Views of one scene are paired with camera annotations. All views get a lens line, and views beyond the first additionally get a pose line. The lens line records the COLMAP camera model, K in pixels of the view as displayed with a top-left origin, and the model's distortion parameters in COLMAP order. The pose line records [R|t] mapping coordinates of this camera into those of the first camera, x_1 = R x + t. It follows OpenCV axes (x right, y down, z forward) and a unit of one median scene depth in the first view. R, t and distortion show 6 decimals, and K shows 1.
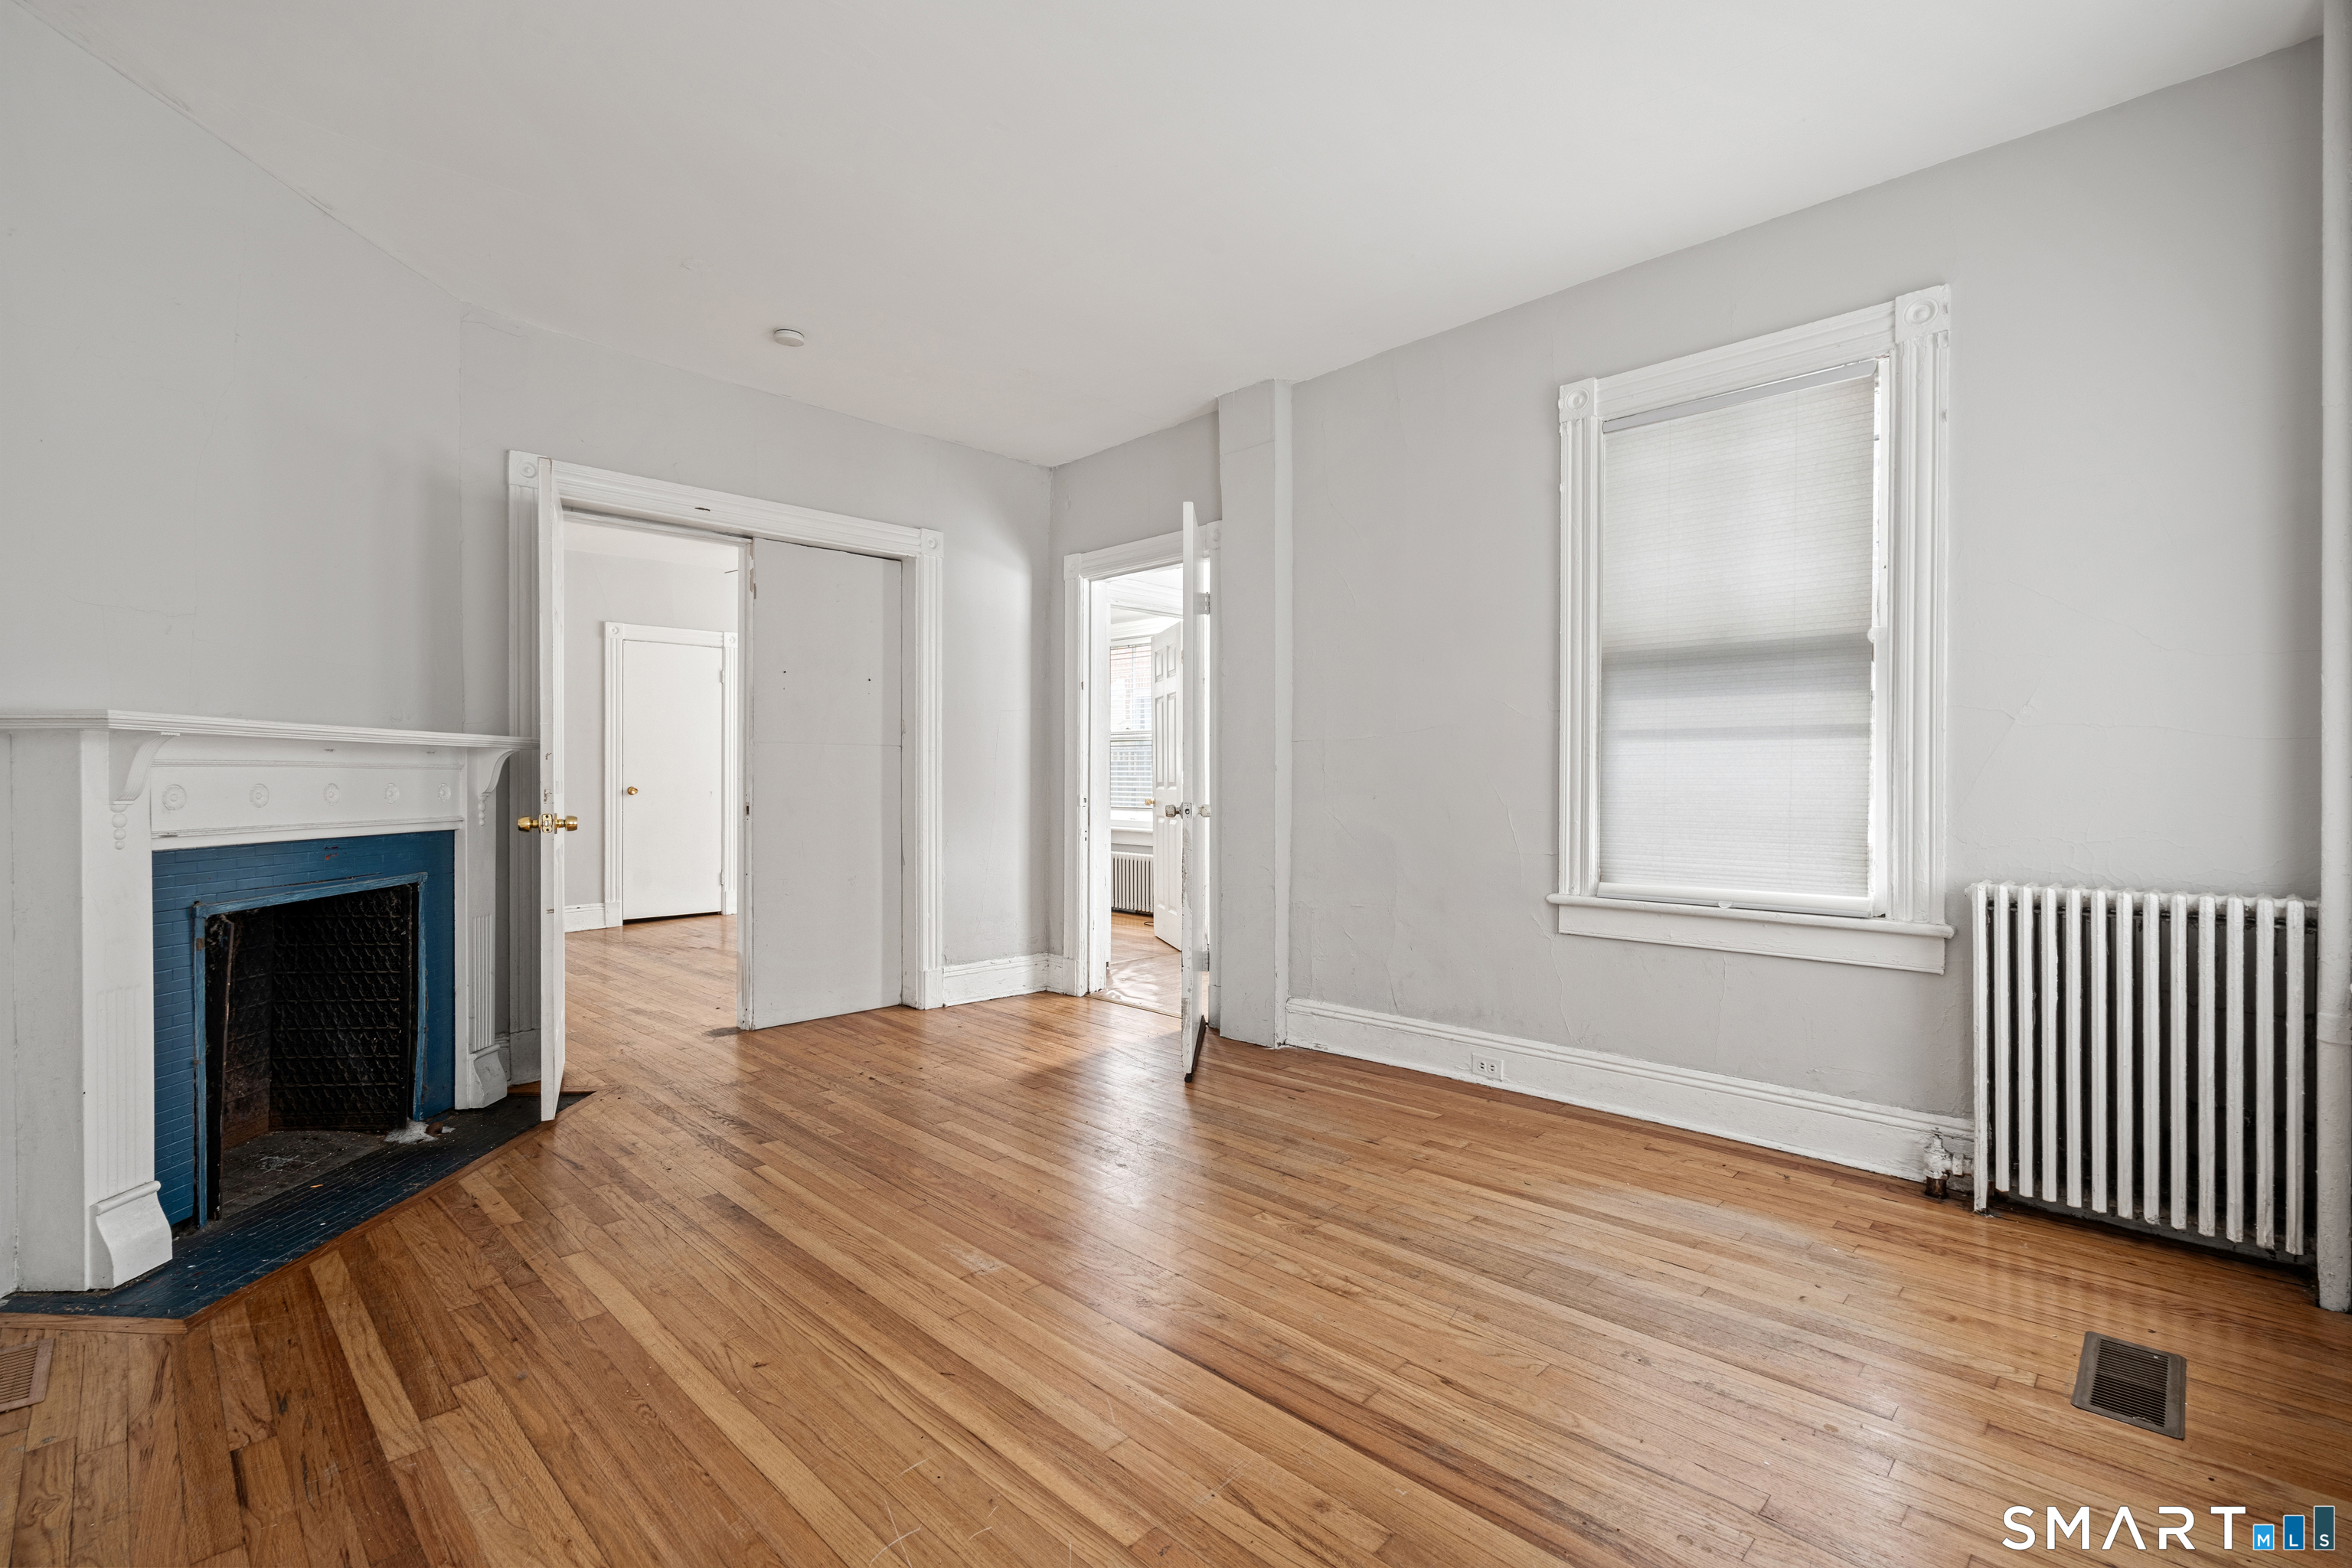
lens RADIAL K [[1074.2, 0, 1176.0], [0, 1074.2, 784.0], [0, 0, 1]] dist [0.002408, 0.000070]
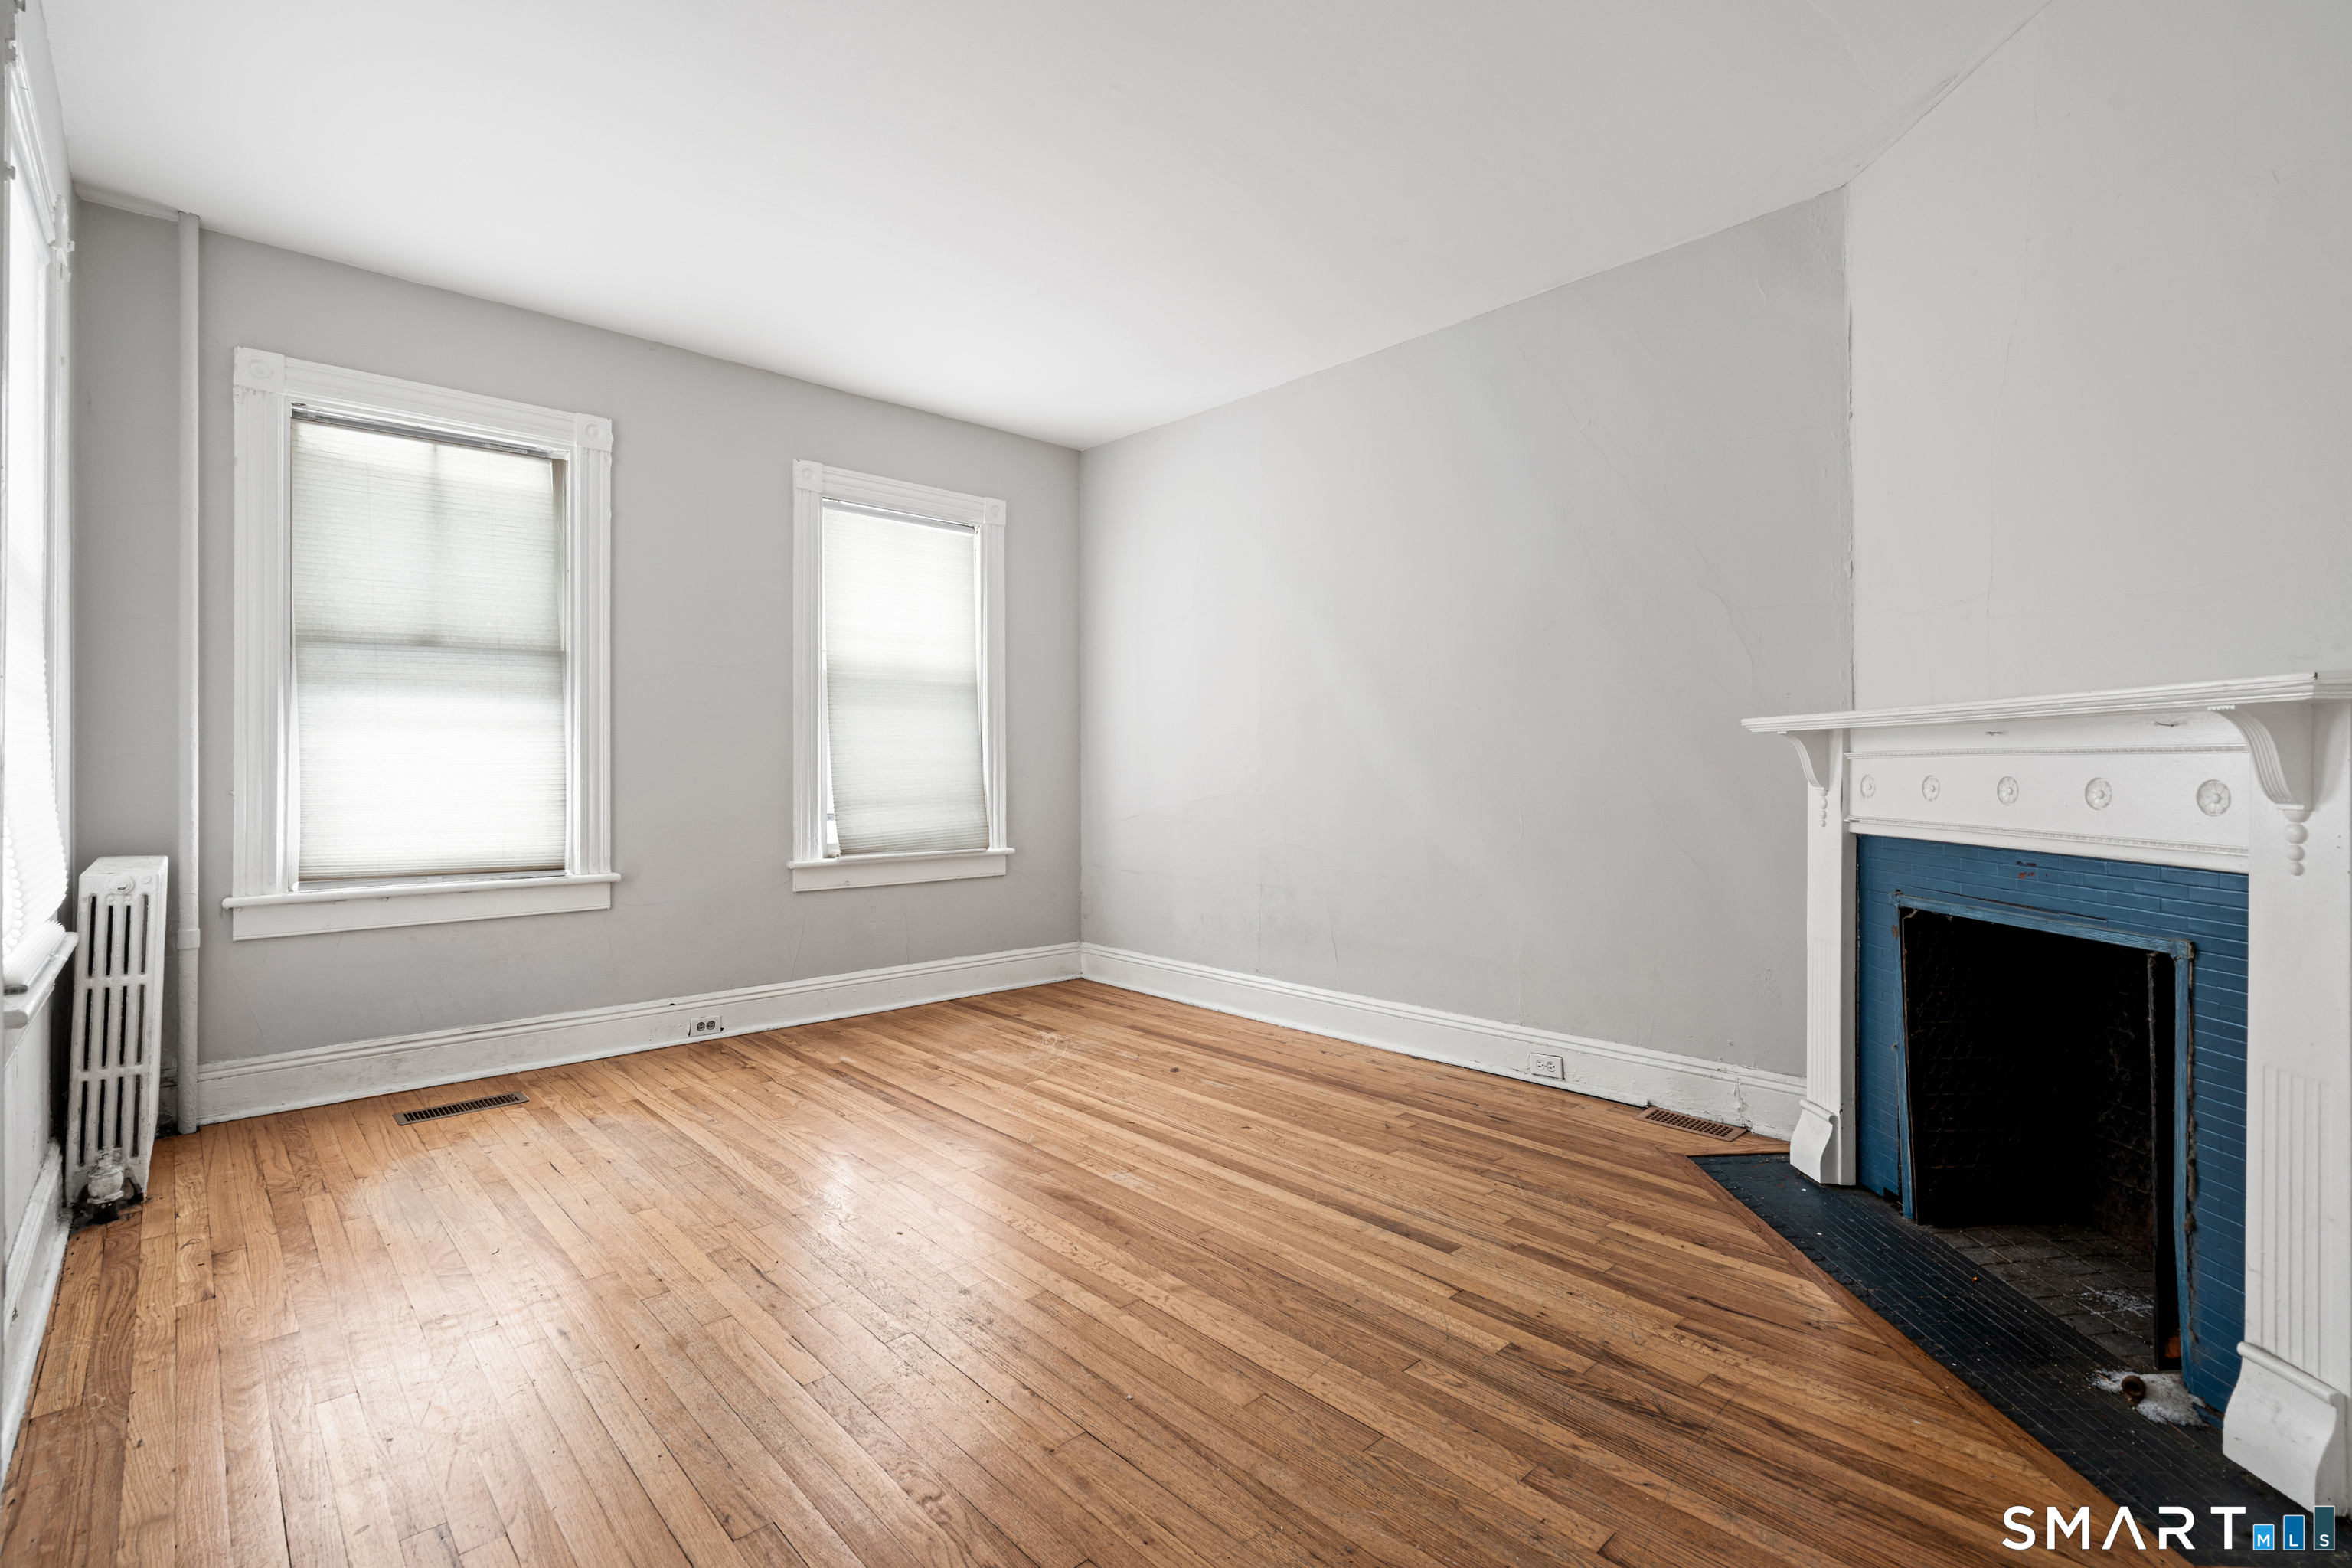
lens RADIAL K [[1074.2, 0, 1176.0], [0, 1074.2, 784.0], [0, 0, 1]] dist [0.002408, 0.000070]
pose [[-0.999405, -0.000735, 0.034484, -0.263359], [0.000046, 0.999743, 0.022658, -0.014163], [-0.034492, 0.022646, -0.999148, 2.054857]]
